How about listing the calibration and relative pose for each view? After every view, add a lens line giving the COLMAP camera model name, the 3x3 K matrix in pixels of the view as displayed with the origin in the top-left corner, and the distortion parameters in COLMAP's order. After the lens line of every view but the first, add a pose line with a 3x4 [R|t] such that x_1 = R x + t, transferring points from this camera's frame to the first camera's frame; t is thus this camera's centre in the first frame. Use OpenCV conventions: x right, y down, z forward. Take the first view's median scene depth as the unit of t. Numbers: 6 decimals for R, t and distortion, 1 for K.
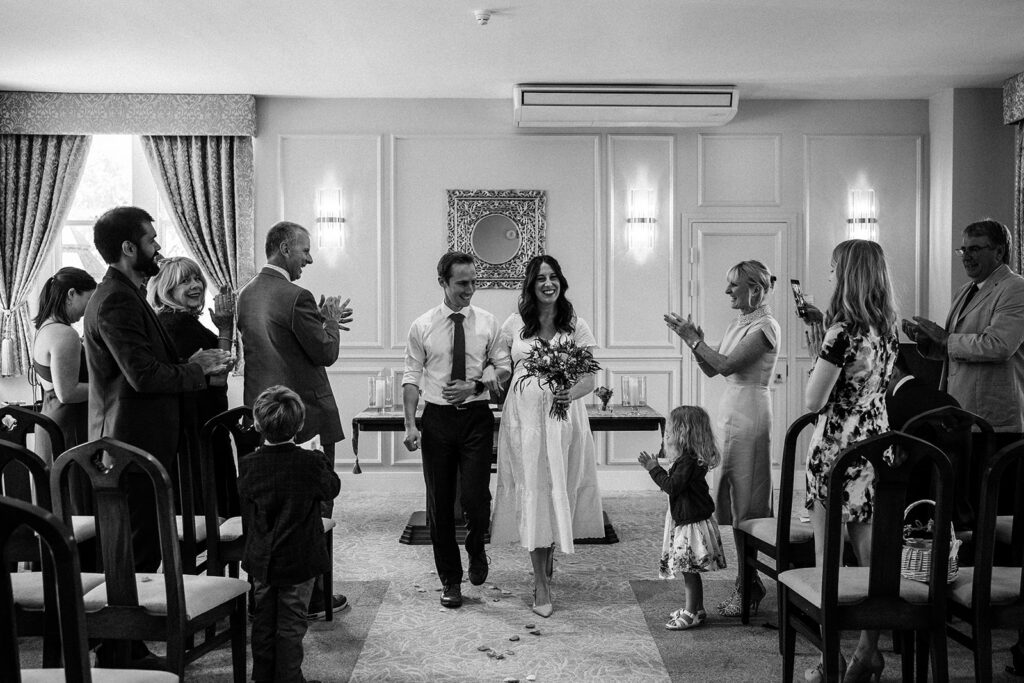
lens RADIAL K [[1155.3, 0, 512.0], [0, 1155.3, 341.5], [0, 0, 1]] dist [0.005281, 0.071036]
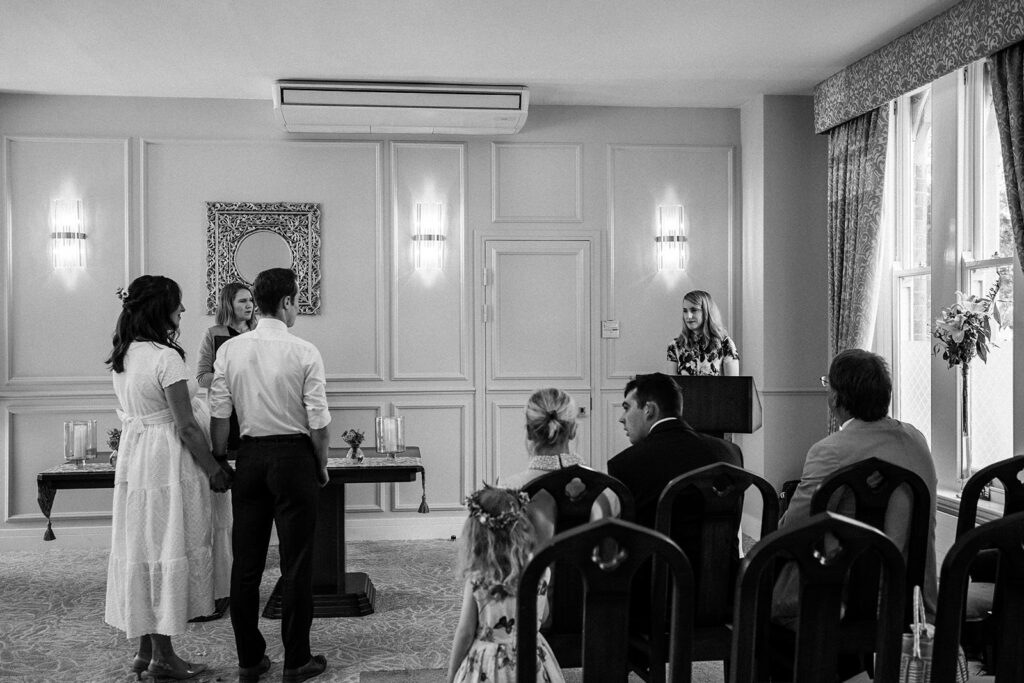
lens RADIAL K [[1070.5, 0, 510.8], [0, 1070.5, 347.4], [0, 0, 1]] dist [0.011616, 0.020553]
pose [[0.995808, -0.005969, 0.091272, 0.099133], [0.007347, 0.999864, -0.014774, -0.007064], [-0.091171, 0.015382, 0.995716, 0.169406]]
